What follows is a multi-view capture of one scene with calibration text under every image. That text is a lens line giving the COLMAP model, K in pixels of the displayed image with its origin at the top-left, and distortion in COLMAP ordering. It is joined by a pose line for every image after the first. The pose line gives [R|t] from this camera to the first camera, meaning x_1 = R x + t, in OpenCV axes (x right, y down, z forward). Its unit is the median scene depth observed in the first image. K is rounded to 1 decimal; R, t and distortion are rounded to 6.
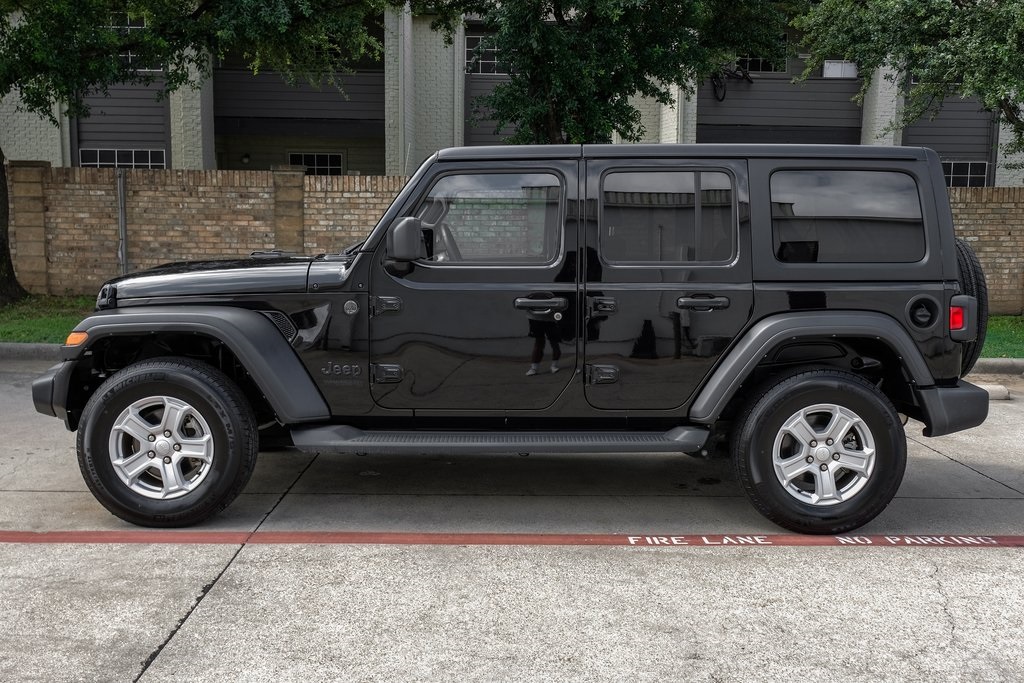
lens RADIAL K [[908.6, 0, 523.7], [0, 908.6, 327.6], [0, 0, 1]] dist [0.005048, -0.019744]
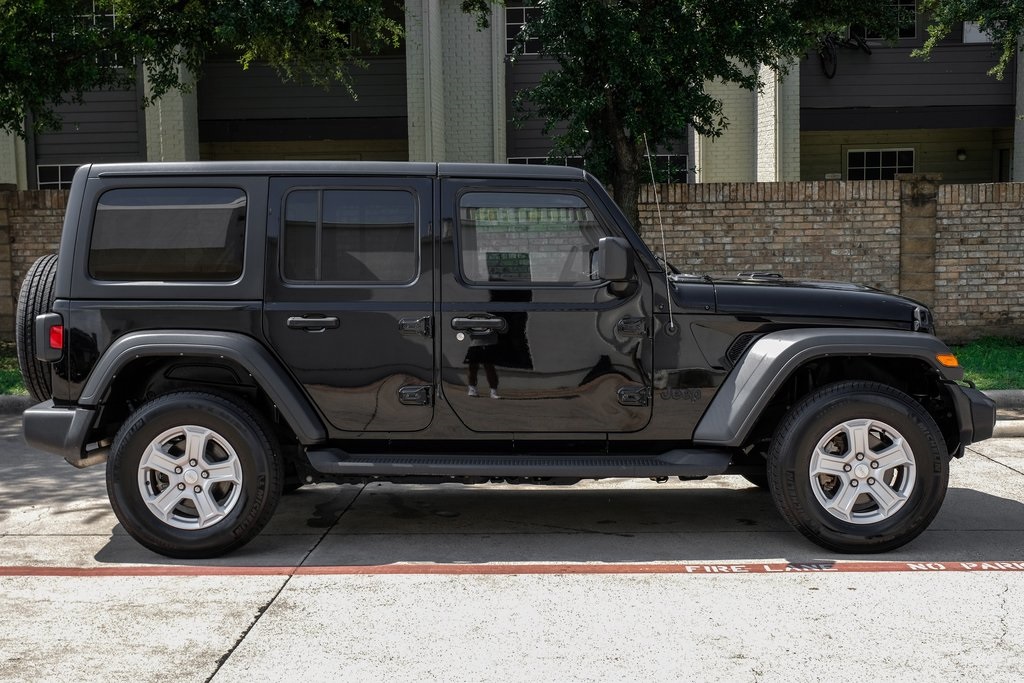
lens RADIAL K [[1240.8, 0, 511.9], [0, 1240.8, 343.6], [0, 0, 1]] dist [-0.007236, 0.000000]
pose [[0.997625, -0.023812, -0.064635, 0.011542], [0.021780, 0.999252, -0.031961, 0.017499], [0.065348, 0.030477, 0.997397, -0.163695]]
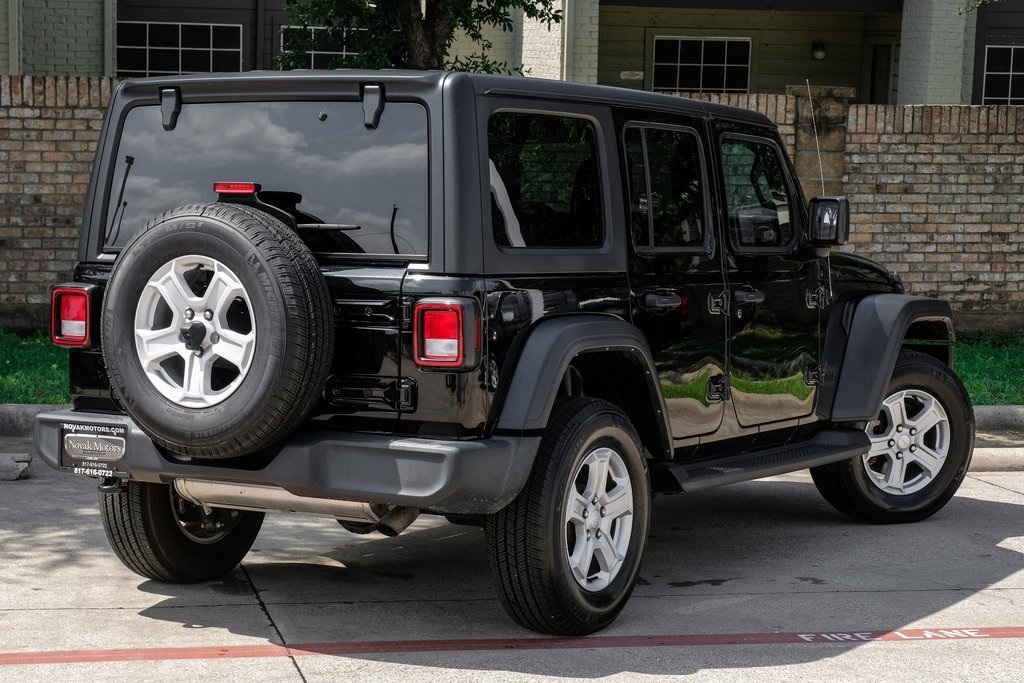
lens RADIAL K [[2127.2, 0, 405.1], [0, 2127.2, 362.2], [0, 0, 1]] dist [0.083863, 0.000000]
pose [[0.985426, -0.011624, 0.169705, -0.246388], [0.013405, 0.999866, -0.009350, 0.012581], [-0.169573, 0.011488, 0.985451, -0.322931]]
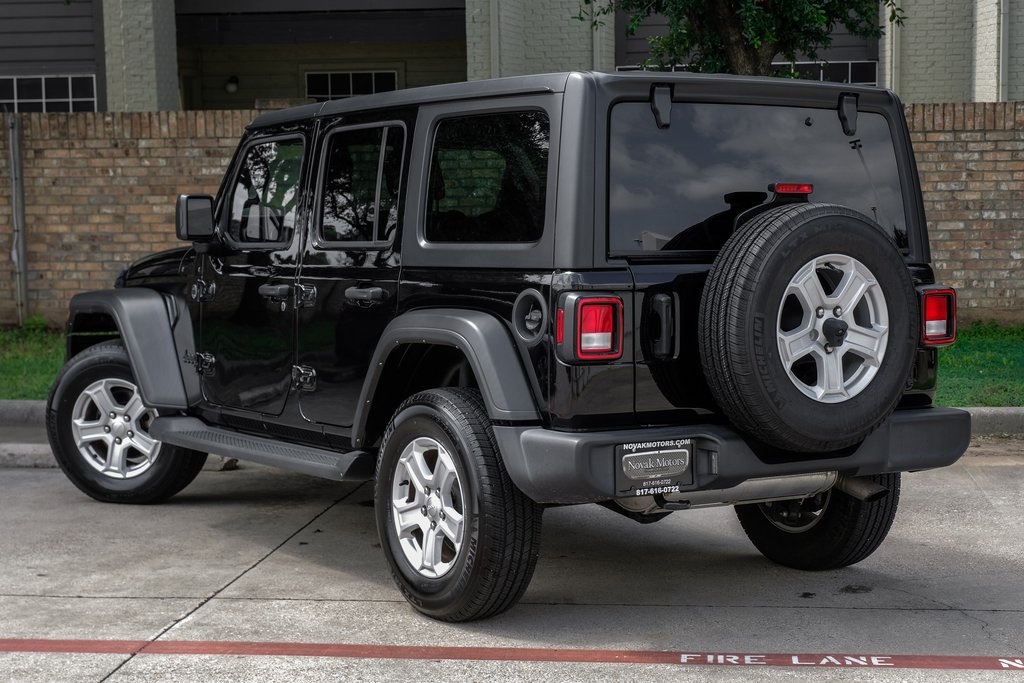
lens RADIAL K [[1780.9, 0, 542.4], [0, 1780.9, 357.6], [0, 0, 1]] dist [0.029690, 0.000000]
pose [[0.989171, -0.012229, -0.146259, 0.107390], [0.009744, 0.999796, -0.017691, 0.016261], [0.146445, 0.016074, 0.989088, -0.170680]]
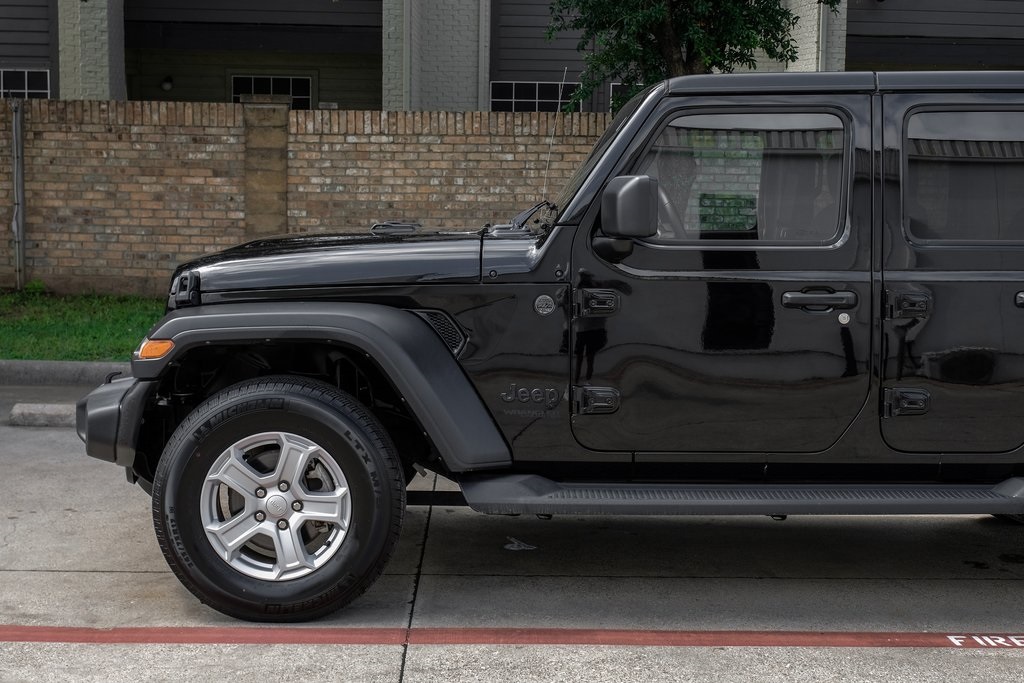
lens RADIAL K [[1375.2, 0, 520.3], [0, 1375.2, 330.9], [0, 0, 1]] dist [0.000779, 0.000000]
pose [[0.999978, 0.002502, 0.006219, -0.112045], [-0.002469, 0.999982, -0.005397, 0.001724], [-0.006233, 0.005382, 0.999966, -0.026420]]
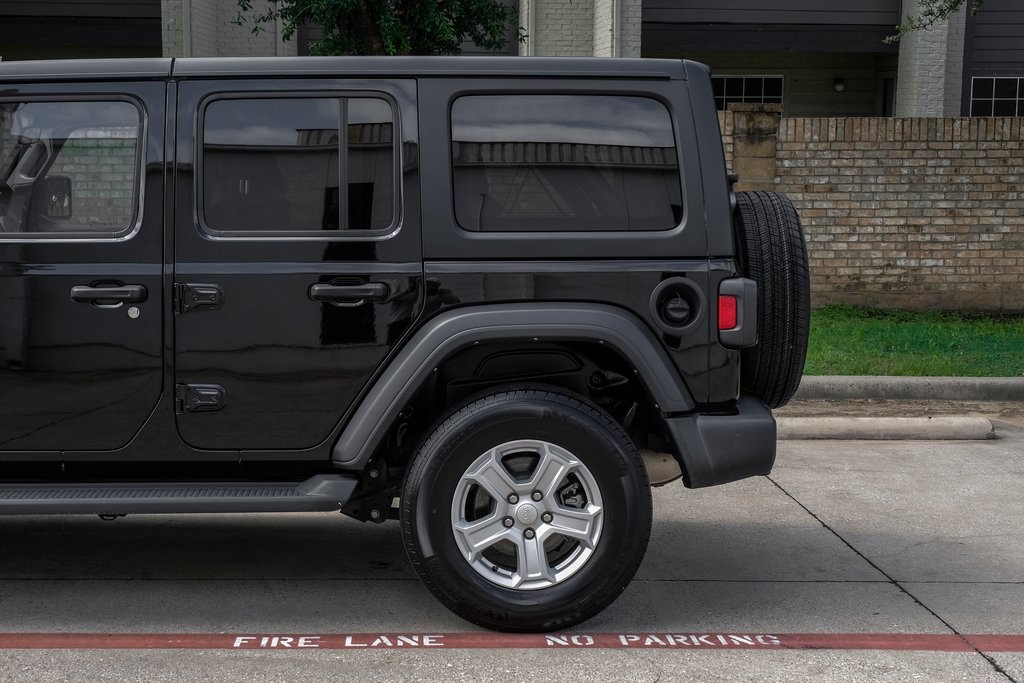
lens RADIAL K [[1414.5, 0, 477.5], [0, 1414.5, 356.0], [0, 0, 1]] dist [0.010439, 0.000000]
pose [[0.999966, -0.005414, -0.006250, 0.154935], [0.005485, 0.999920, 0.011409, 0.004832], [0.006188, -0.011443, 0.999915, -0.027150]]
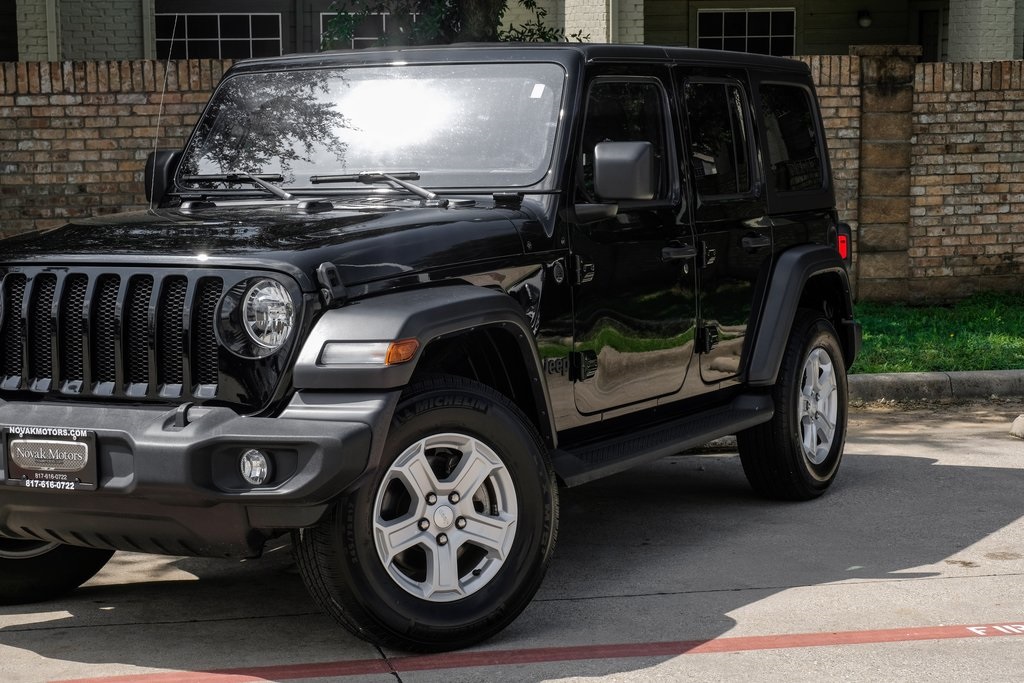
lens RADIAL K [[2034.0, 0, 413.3], [0, 2034.0, 352.4], [0, 0, 1]] dist [0.063314, 0.000000]
pose [[0.986219, -0.044963, 0.159217, -0.249265], [0.047256, 0.998826, -0.010644, 0.017902], [-0.158551, 0.018022, 0.987186, -0.182459]]
